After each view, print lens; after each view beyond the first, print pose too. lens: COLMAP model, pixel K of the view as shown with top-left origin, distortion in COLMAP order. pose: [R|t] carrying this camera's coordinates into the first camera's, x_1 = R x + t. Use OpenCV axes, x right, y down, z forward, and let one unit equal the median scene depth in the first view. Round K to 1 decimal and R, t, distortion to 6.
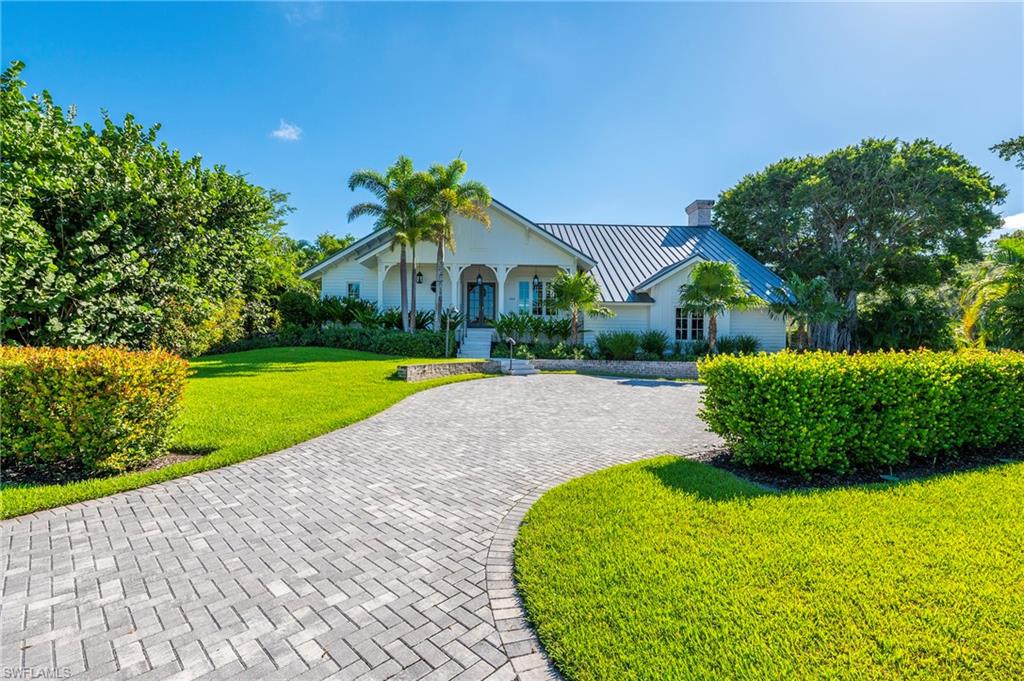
lens RADIAL K [[459.8, 0, 503.9], [0, 459.8, 345.2], [0, 0, 1]] dist [0.001663, -0.000125]
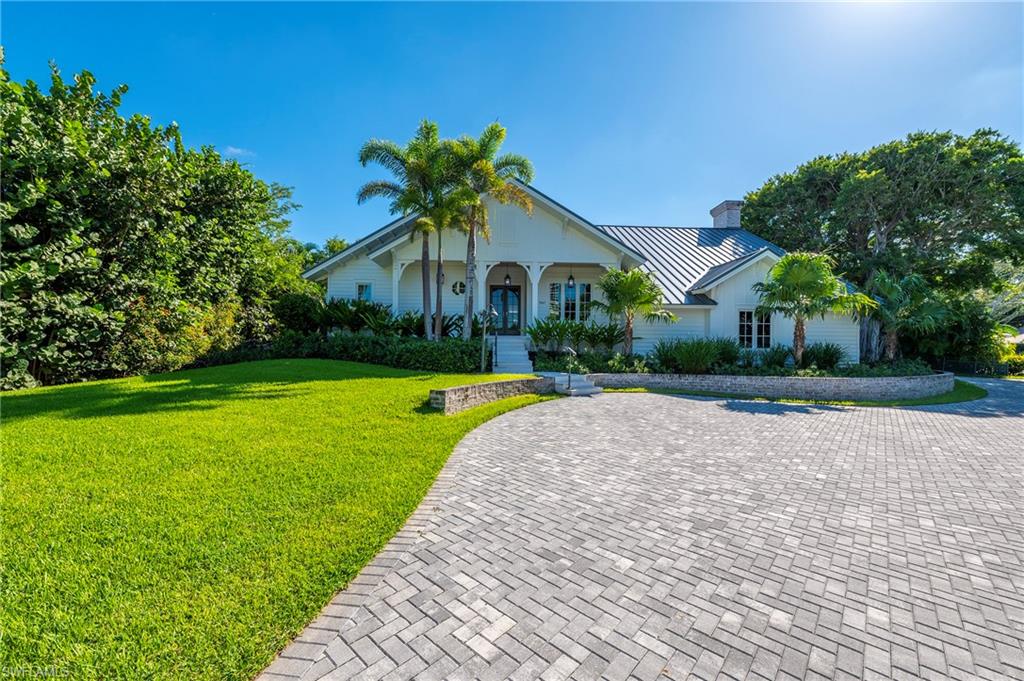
lens RADIAL K [[415.1, 0, 503.6], [0, 415.1, 344.2], [0, 0, 1]] dist [-0.002437, -0.001380]
pose [[0.999945, -0.003598, 0.009853, -0.090770], [0.003779, 0.999822, -0.018471, -0.007898], [-0.009784, 0.018507, 0.999781, 0.272687]]
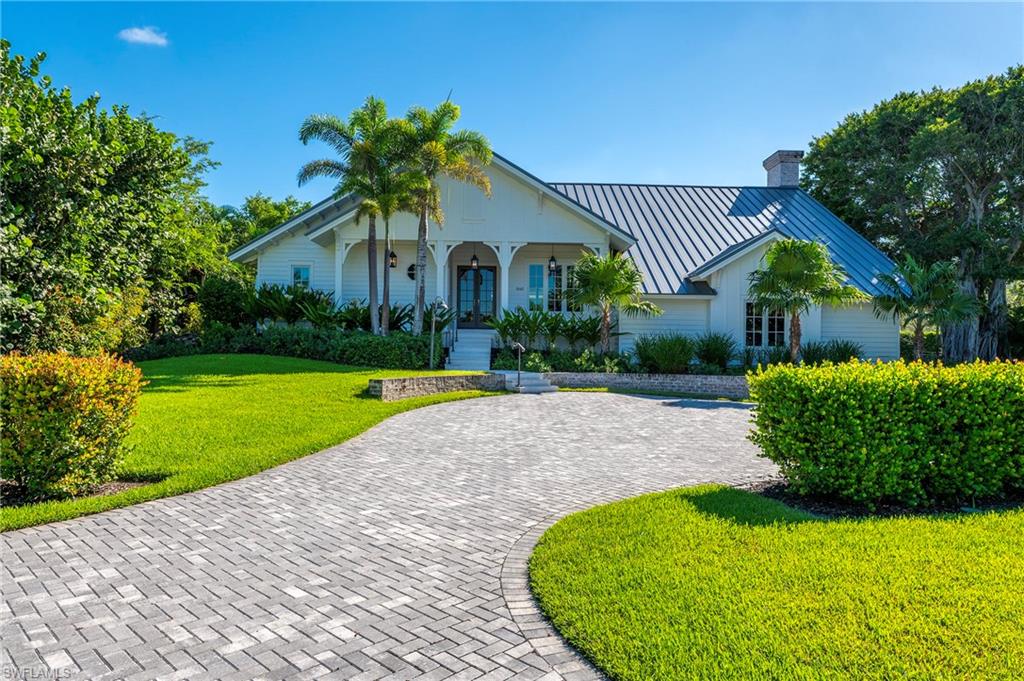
lens RADIAL K [[673.5, 0, 502.7], [0, 673.5, 342.2], [0, 0, 1]] dist [0.005618, 0.000980]
pose [[0.999985, 0.003066, -0.004500, -0.005115], [-0.003142, 0.999850, -0.017045, 0.001134], [0.004447, 0.017059, 0.999845, -0.075328]]
